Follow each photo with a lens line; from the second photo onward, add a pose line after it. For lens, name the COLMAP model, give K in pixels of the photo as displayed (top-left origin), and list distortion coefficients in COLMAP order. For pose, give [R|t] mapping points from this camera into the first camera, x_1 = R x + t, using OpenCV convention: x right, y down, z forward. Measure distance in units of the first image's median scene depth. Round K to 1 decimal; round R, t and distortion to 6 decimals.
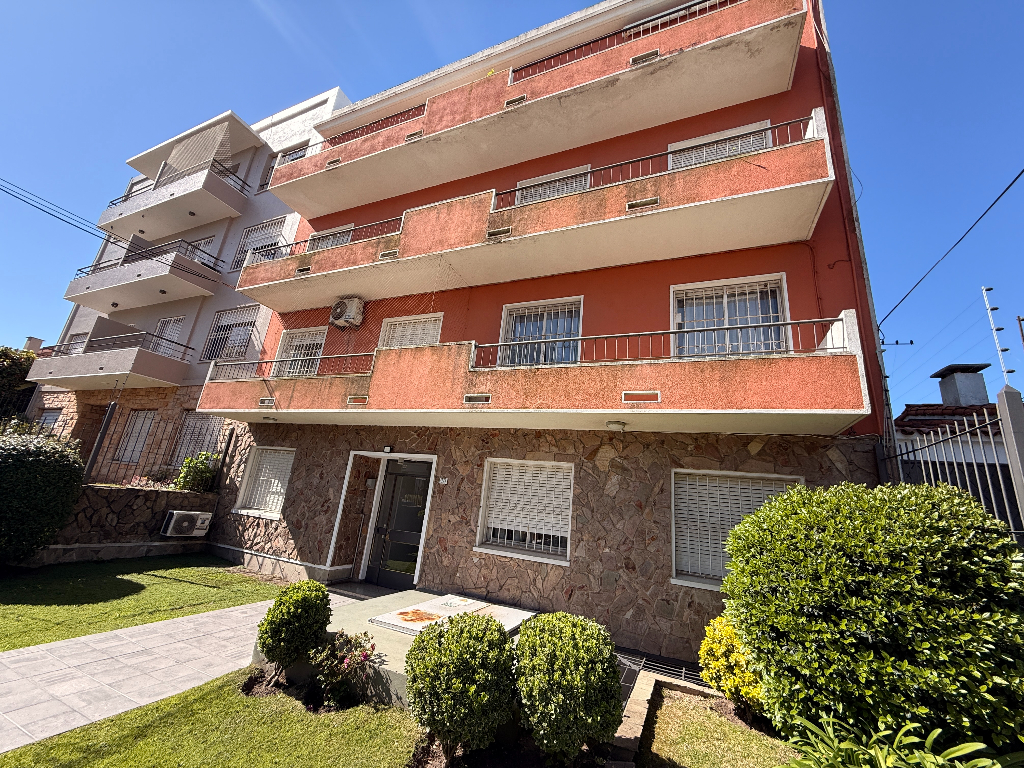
lens RADIAL K [[410.1, 0, 507.6], [0, 410.1, 383.7], [0, 0, 1]] dist [0.002103, -0.000427]
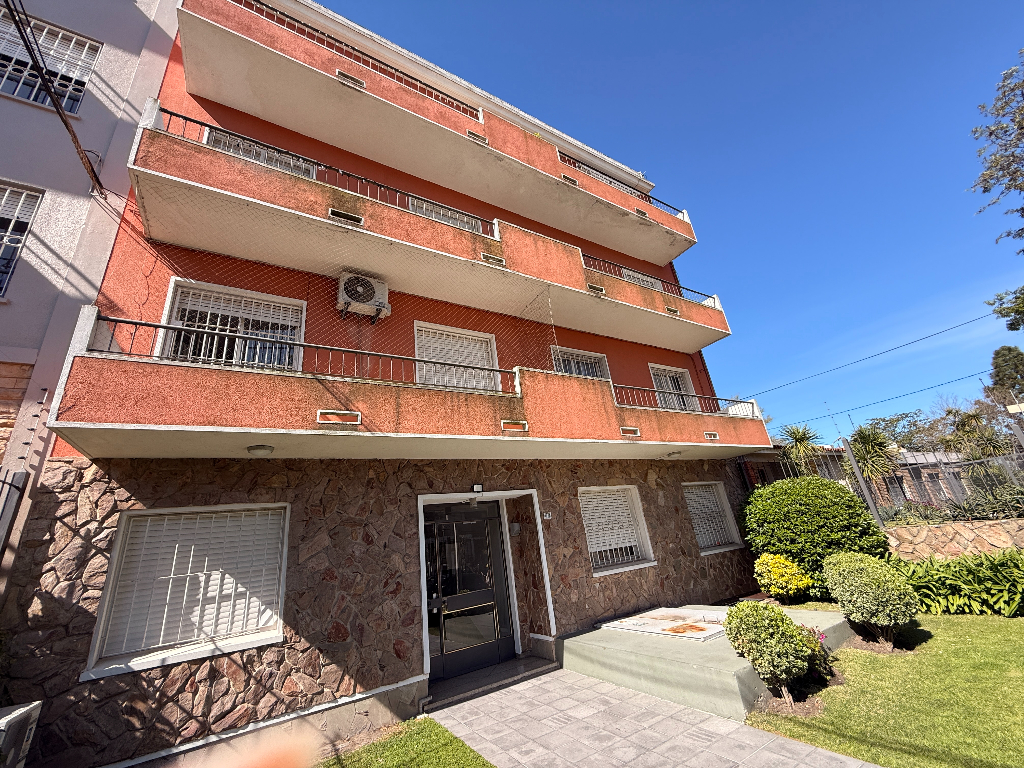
lens RADIAL K [[410.1, 0, 507.6], [0, 410.1, 383.7], [0, 0, 1]] dist [0.002103, -0.000427]
pose [[0.555917, 0.144355, 0.818607, -0.906280], [-0.059617, 0.989193, -0.133951, 0.058831], [-0.829097, 0.025663, 0.558515, 0.471799]]
